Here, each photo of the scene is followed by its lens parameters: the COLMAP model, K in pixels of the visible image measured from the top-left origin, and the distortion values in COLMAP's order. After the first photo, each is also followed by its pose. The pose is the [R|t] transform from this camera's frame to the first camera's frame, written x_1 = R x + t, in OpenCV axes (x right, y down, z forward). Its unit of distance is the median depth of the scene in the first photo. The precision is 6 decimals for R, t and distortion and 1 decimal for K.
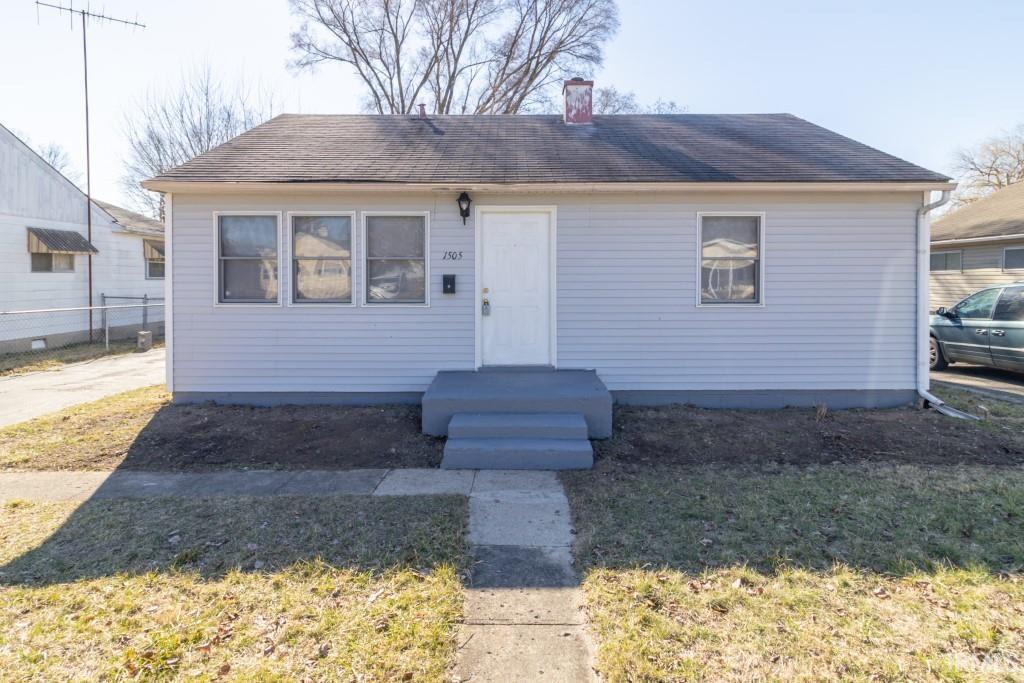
lens RADIAL K [[533.3, 0, 504.0], [0, 533.3, 282.3], [0, 0, 1]] dist [0.013949, -0.000227]
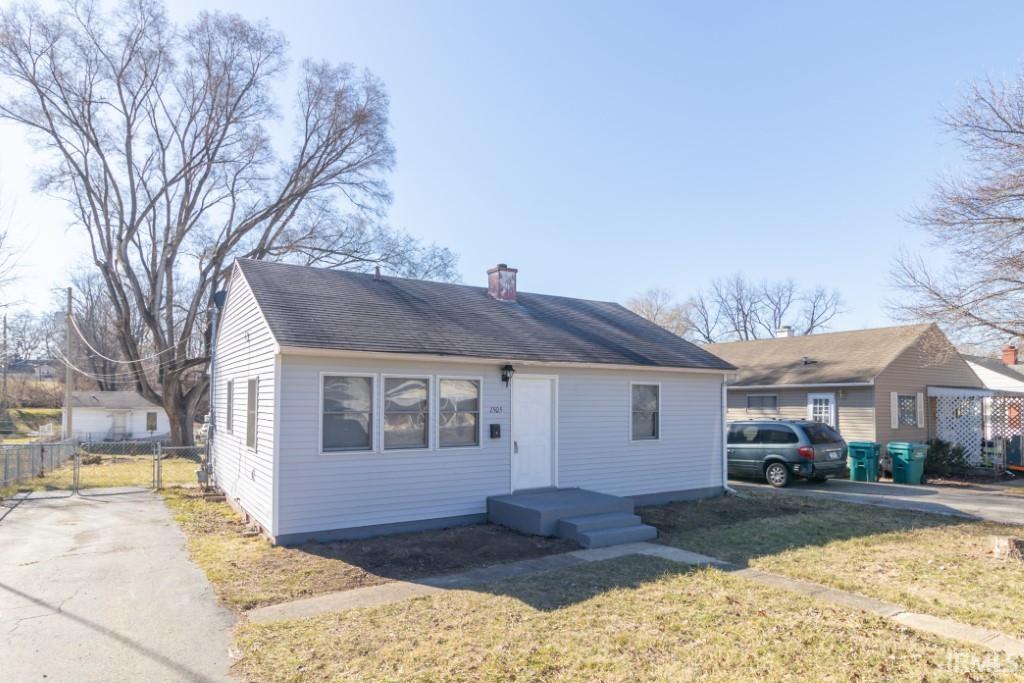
lens RADIAL K [[597.7, 0, 492.3], [0, 597.7, 379.2], [0, 0, 1]] dist [0.010921, 0.000137]
pose [[0.853444, 0.023757, 0.520643, -0.881135], [0.000114, 0.998952, -0.045770, -0.057100], [-0.521185, 0.039121, 0.852547, -0.282116]]
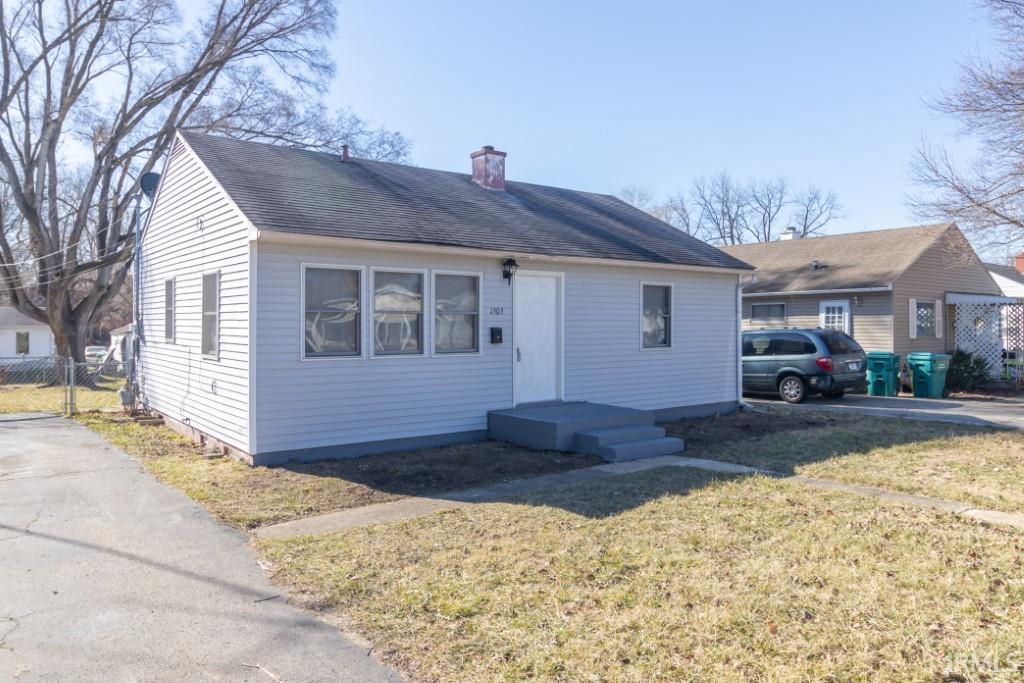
lens RADIAL K [[710.1, 0, 492.0], [0, 710.1, 310.3], [0, 0, 1]] dist [0.009549, 0.002815]
pose [[0.806252, 0.011910, 0.591452, -1.011084], [0.004227, 0.999656, -0.025892, -0.011092], [-0.591557, 0.023375, 0.805924, -0.243574]]
